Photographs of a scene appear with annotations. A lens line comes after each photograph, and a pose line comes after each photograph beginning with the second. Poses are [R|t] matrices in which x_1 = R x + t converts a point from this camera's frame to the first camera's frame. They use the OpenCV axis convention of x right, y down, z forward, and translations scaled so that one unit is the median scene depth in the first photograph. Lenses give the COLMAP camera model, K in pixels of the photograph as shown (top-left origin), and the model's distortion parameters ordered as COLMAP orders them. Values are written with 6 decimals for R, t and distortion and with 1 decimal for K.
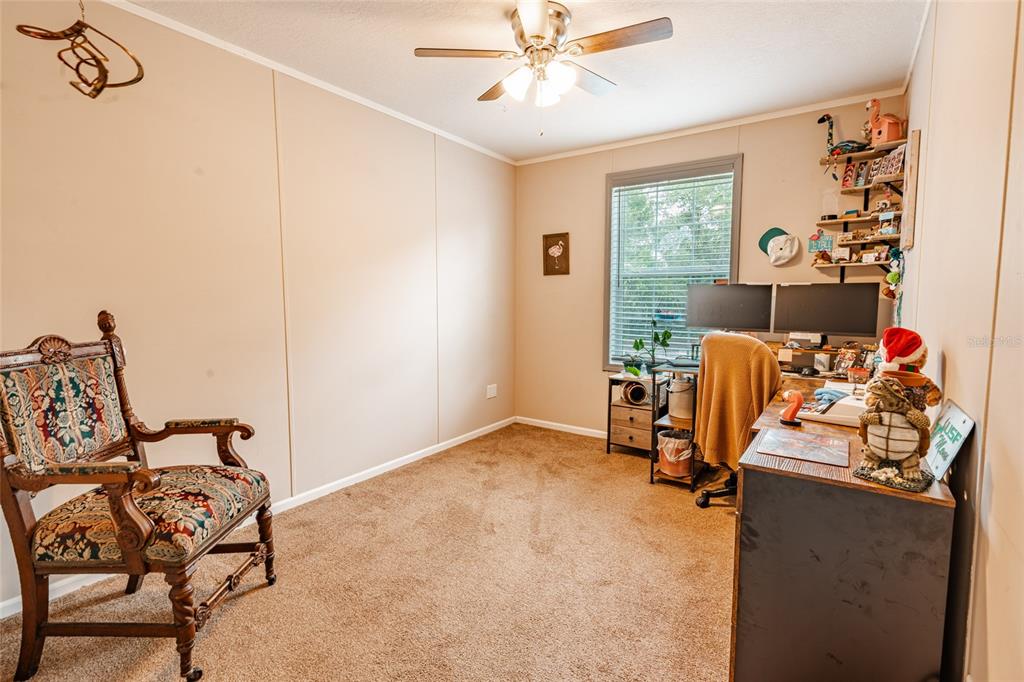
lens RADIAL K [[458.8, 0, 512.7], [0, 458.8, 336.1], [0, 0, 1]] dist [-0.010551, -0.000025]
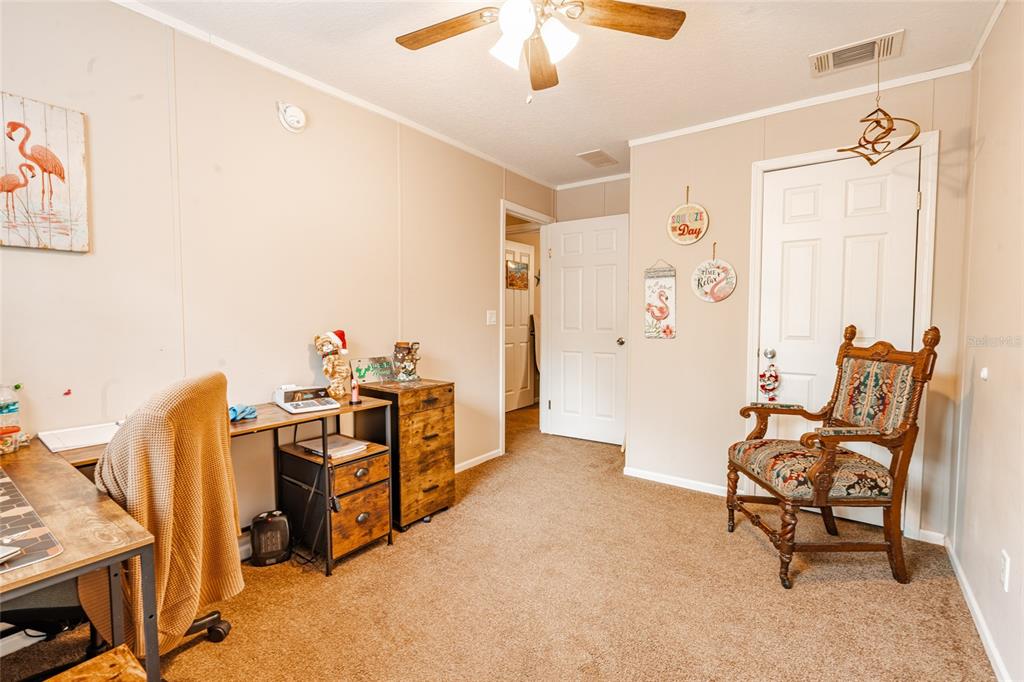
lens RADIAL K [[458.8, 0, 512.2], [0, 458.8, 339.8], [0, 0, 1]] dist [-0.010551, -0.000025]
pose [[-0.999956, -0.001312, 0.009261, 0.114846], [0.000045, 0.989428, 0.145028, -0.206866], [-0.009353, 0.145022, -0.989384, 2.350140]]
